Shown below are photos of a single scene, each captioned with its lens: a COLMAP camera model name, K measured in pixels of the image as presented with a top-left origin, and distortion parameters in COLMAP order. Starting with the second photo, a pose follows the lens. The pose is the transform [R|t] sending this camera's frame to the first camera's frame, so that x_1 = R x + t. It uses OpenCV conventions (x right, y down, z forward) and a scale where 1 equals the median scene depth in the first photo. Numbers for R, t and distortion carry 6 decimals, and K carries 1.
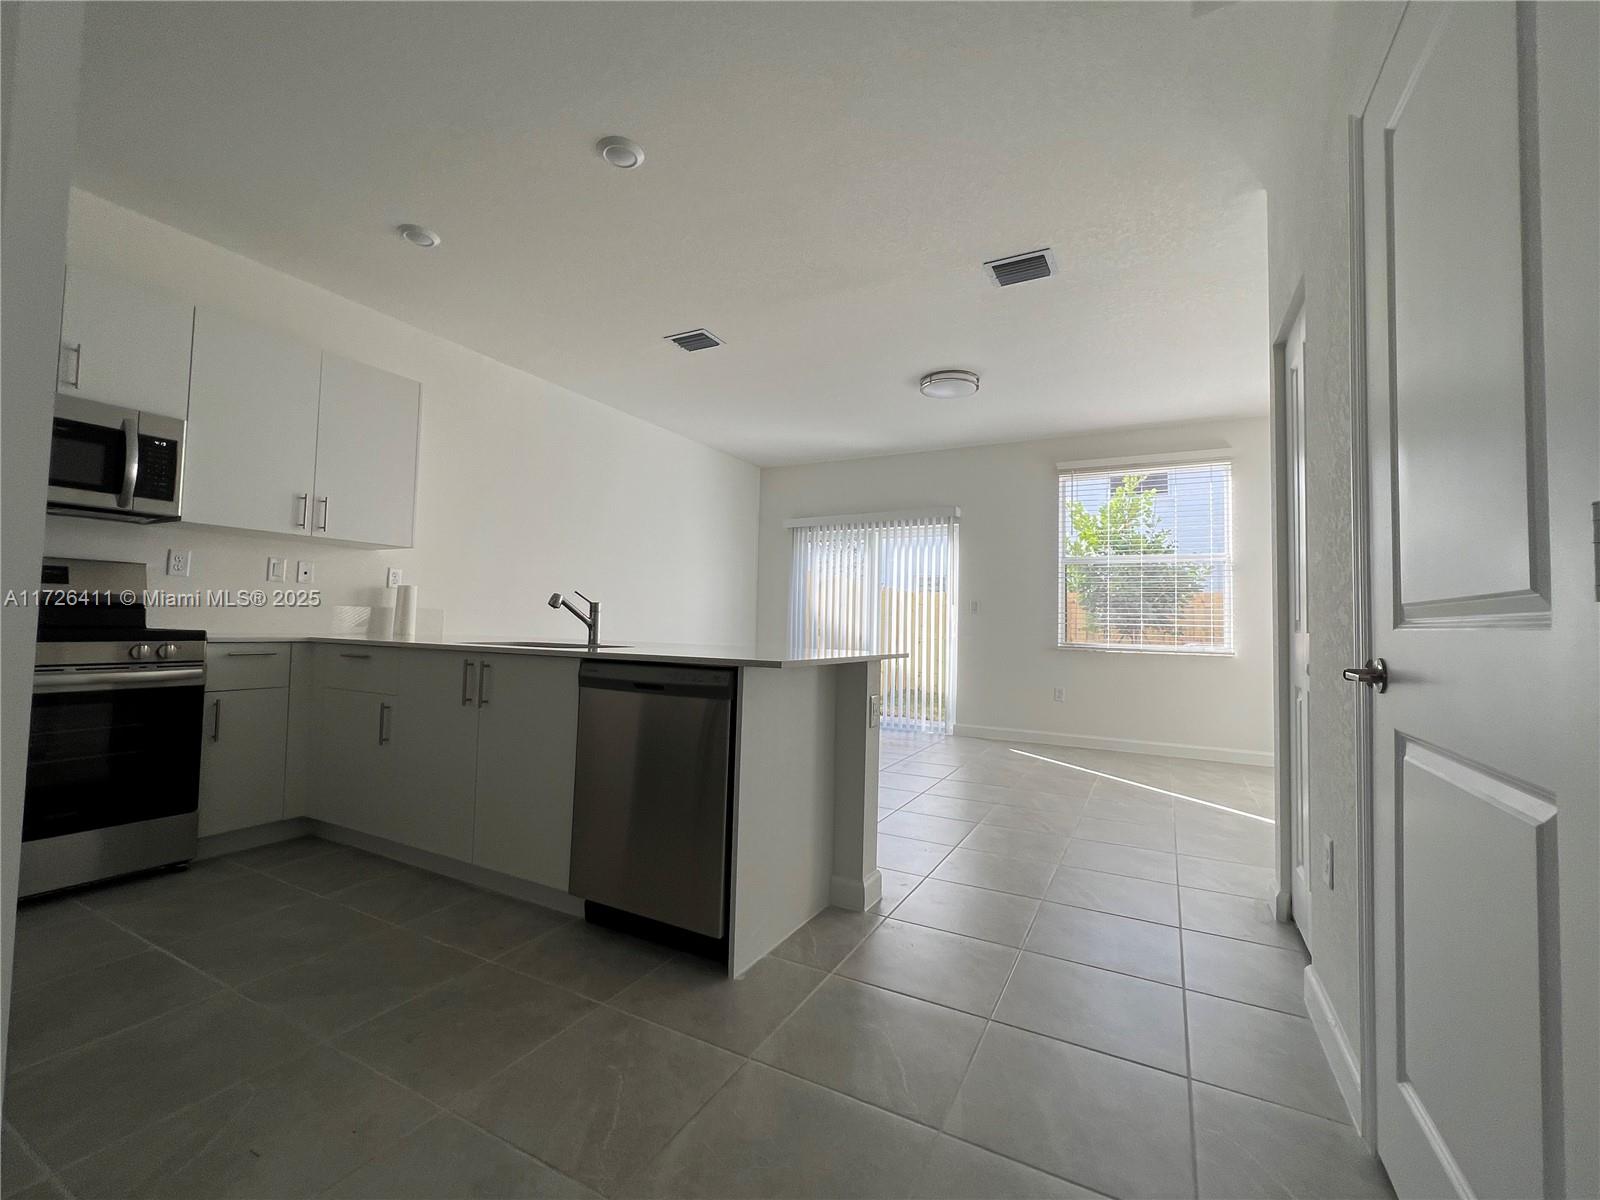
lens RADIAL K [[679.5, 0, 800.0], [0, 679.5, 600.0], [0, 0, 1]] dist [0.000595, -0.000870]
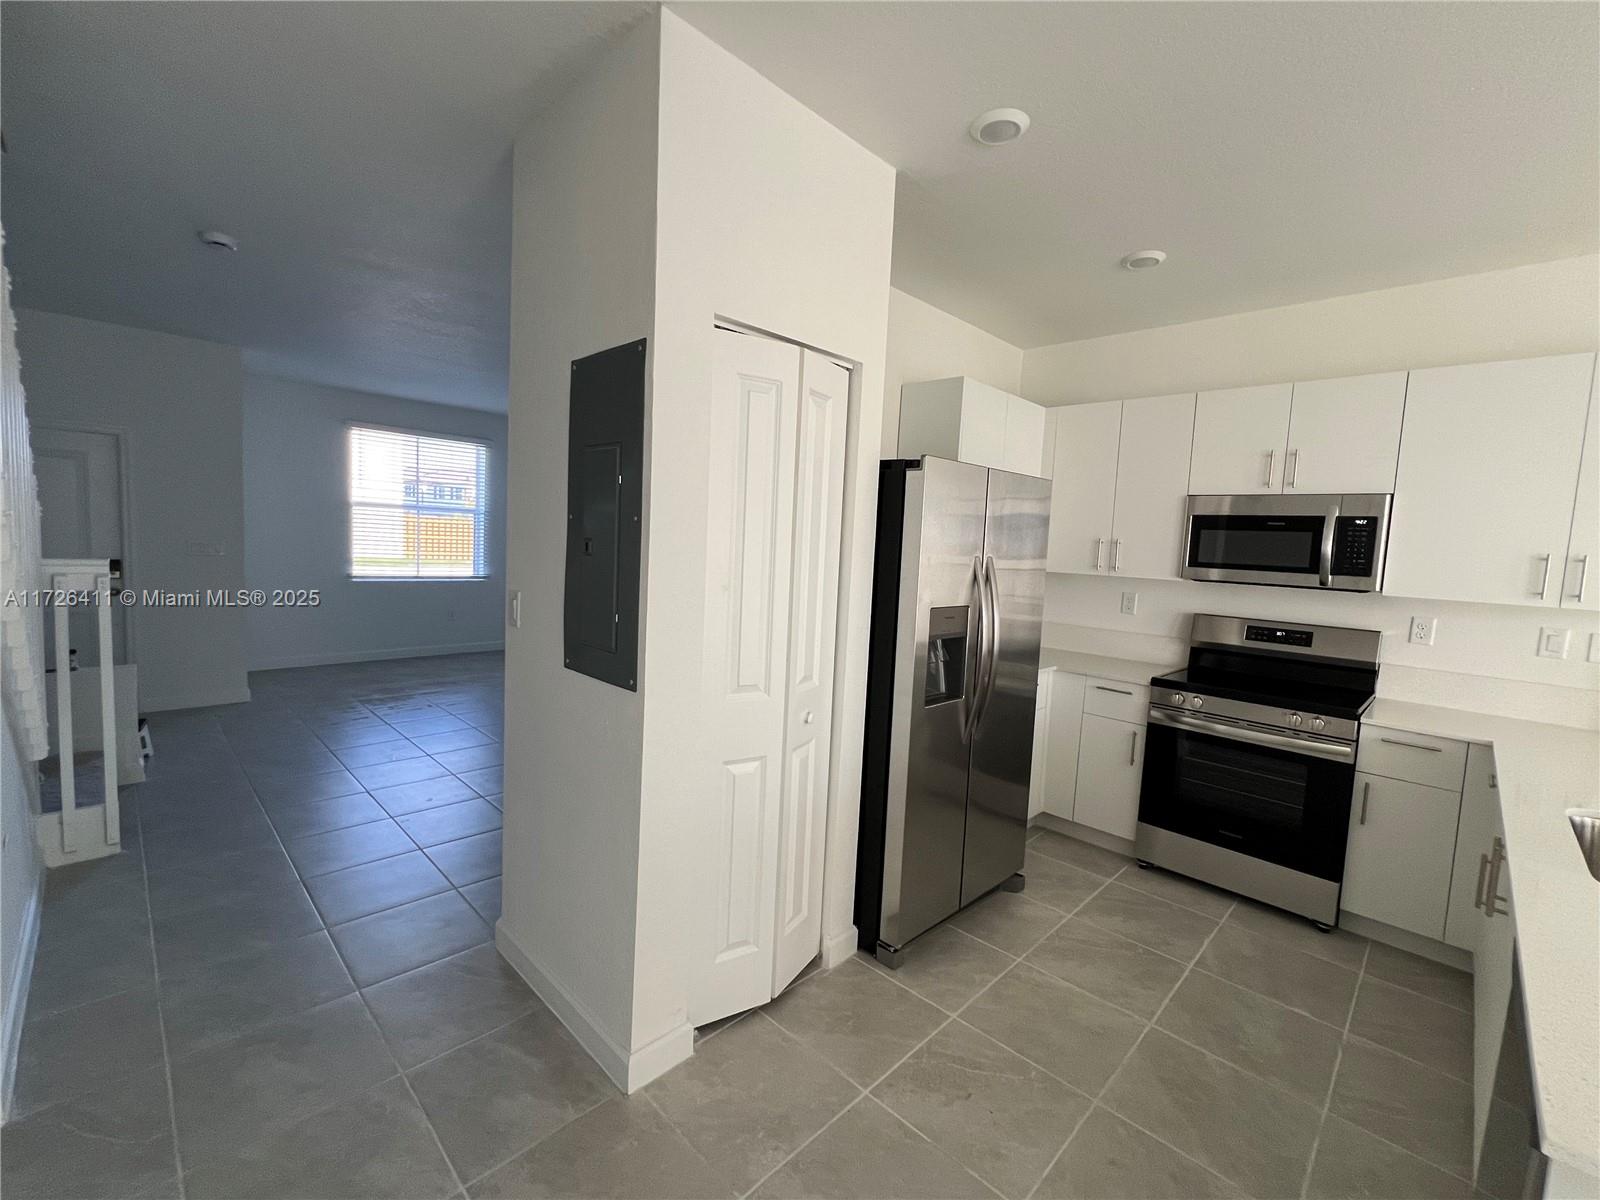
lens RADIAL K [[679.5, 0, 800.0], [0, 679.5, 600.0], [0, 0, 1]] dist [0.000595, -0.000870]
pose [[-0.281619, 0.051416, -0.958148, 0.287422], [-0.019248, 0.998060, 0.059215, -0.154877], [0.959333, 0.035119, -0.280082, 0.472777]]
